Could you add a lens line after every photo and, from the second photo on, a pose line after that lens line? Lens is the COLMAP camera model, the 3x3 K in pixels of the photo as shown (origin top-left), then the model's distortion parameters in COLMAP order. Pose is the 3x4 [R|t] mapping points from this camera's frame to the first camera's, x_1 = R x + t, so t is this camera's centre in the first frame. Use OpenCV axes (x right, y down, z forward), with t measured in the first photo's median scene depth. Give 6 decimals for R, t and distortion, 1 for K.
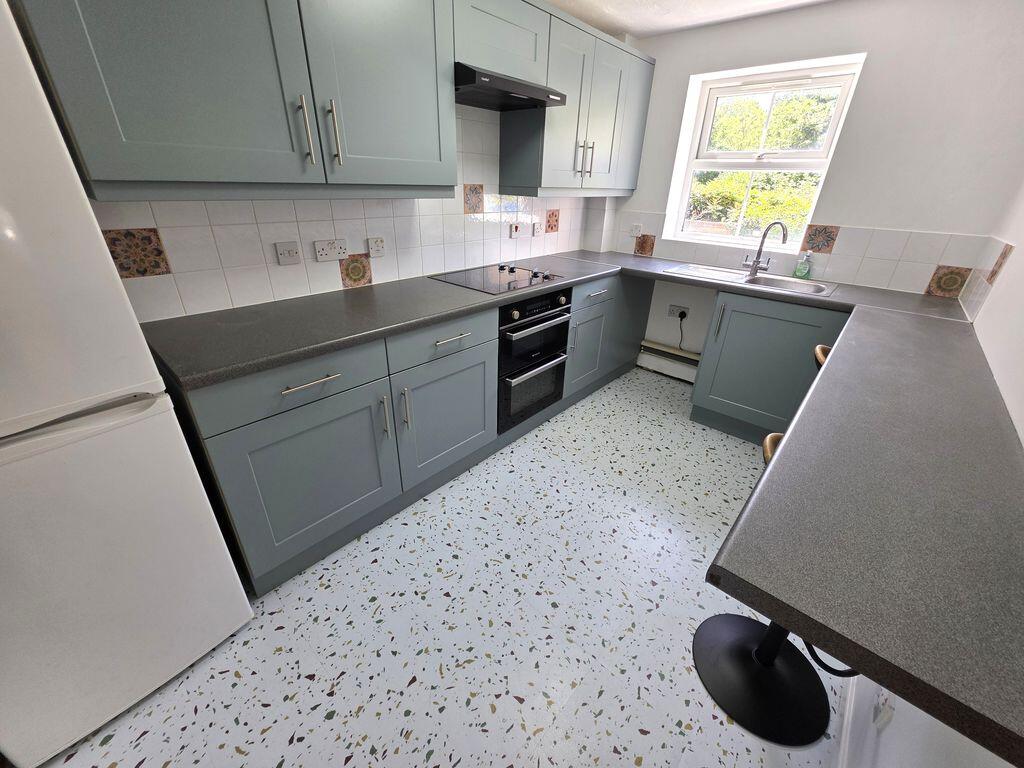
lens RADIAL K [[409.1, 0, 512.0], [0, 409.1, 384.0], [0, 0, 1]] dist [0.001957, 0.000057]
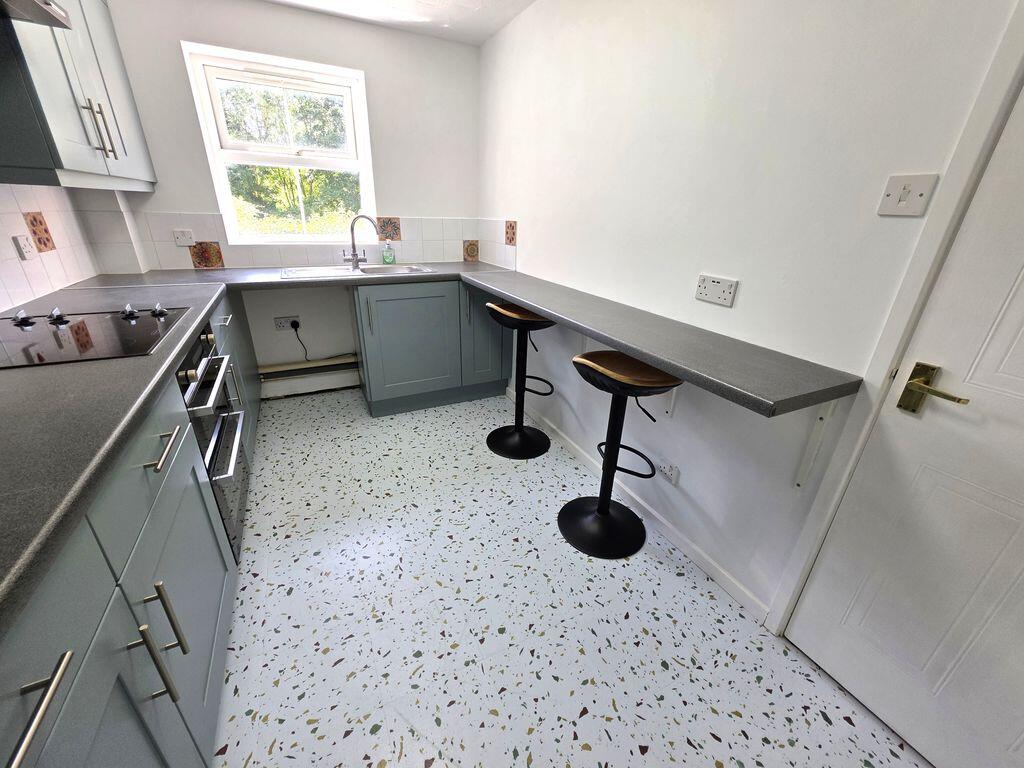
lens RADIAL K [[409.1, 0, 512.0], [0, 409.1, 384.0], [0, 0, 1]] dist [0.001957, 0.000057]
pose [[0.366294, -0.383814, 0.847653, -0.298126], [0.396010, 0.888650, 0.231251, -0.097721], [-0.842024, 0.250973, 0.477501, 0.272892]]
